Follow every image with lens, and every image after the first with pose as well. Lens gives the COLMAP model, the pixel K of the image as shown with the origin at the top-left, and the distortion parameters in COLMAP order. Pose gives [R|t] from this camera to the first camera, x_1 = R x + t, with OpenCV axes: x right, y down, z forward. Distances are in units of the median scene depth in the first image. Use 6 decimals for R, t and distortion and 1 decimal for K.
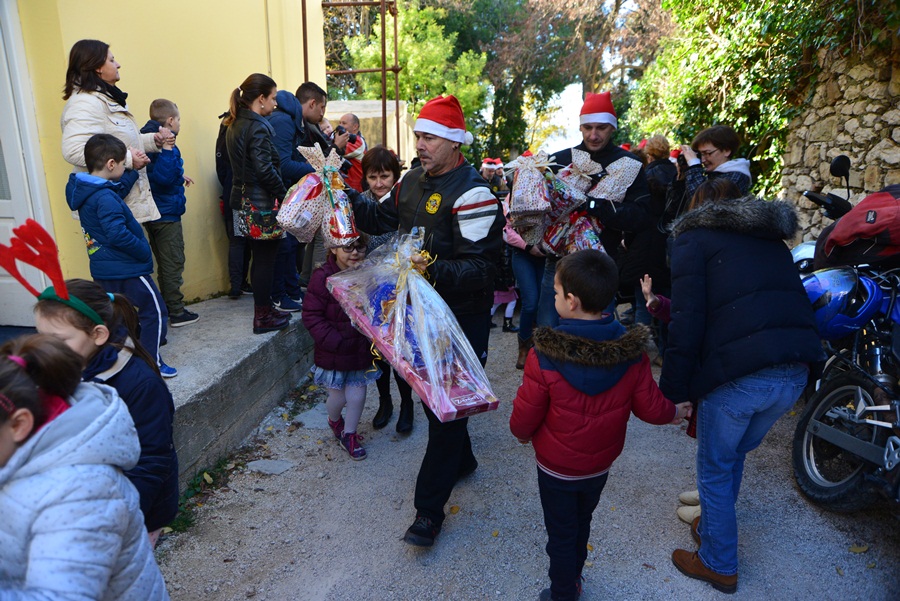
lens RADIAL K [[627.0, 0, 449.3], [0, 627.0, 298.7], [0, 0, 1]] dist [0.004831, -0.001865]
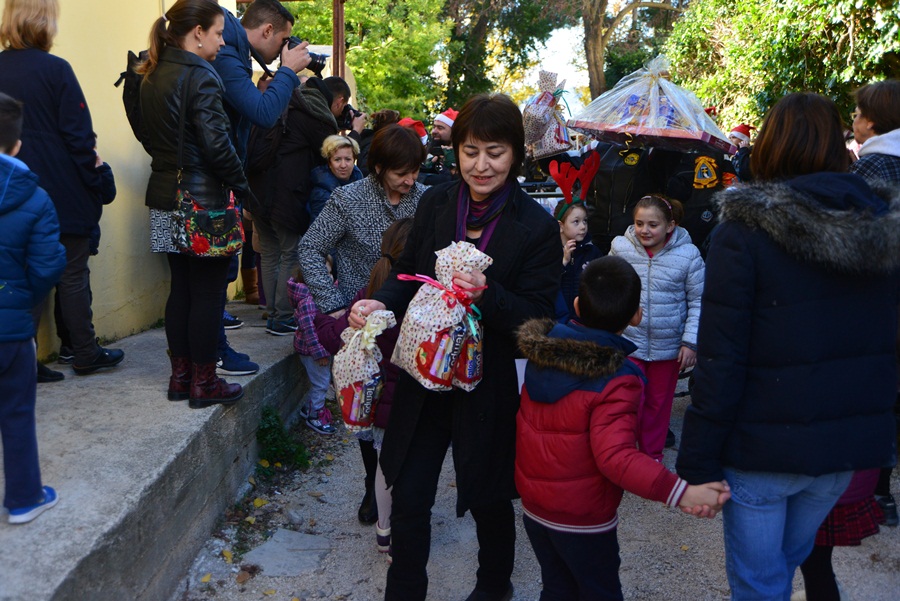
lens RADIAL K [[915.1, 0, 450.7], [0, 915.1, 301.4], [0, 0, 1]] dist [0.005799, 0.000000]
pose [[0.996181, -0.005260, 0.087150, -0.121460], [0.008603, 0.999240, -0.038027, -0.019707], [-0.086884, 0.038631, 0.995469, 0.098000]]
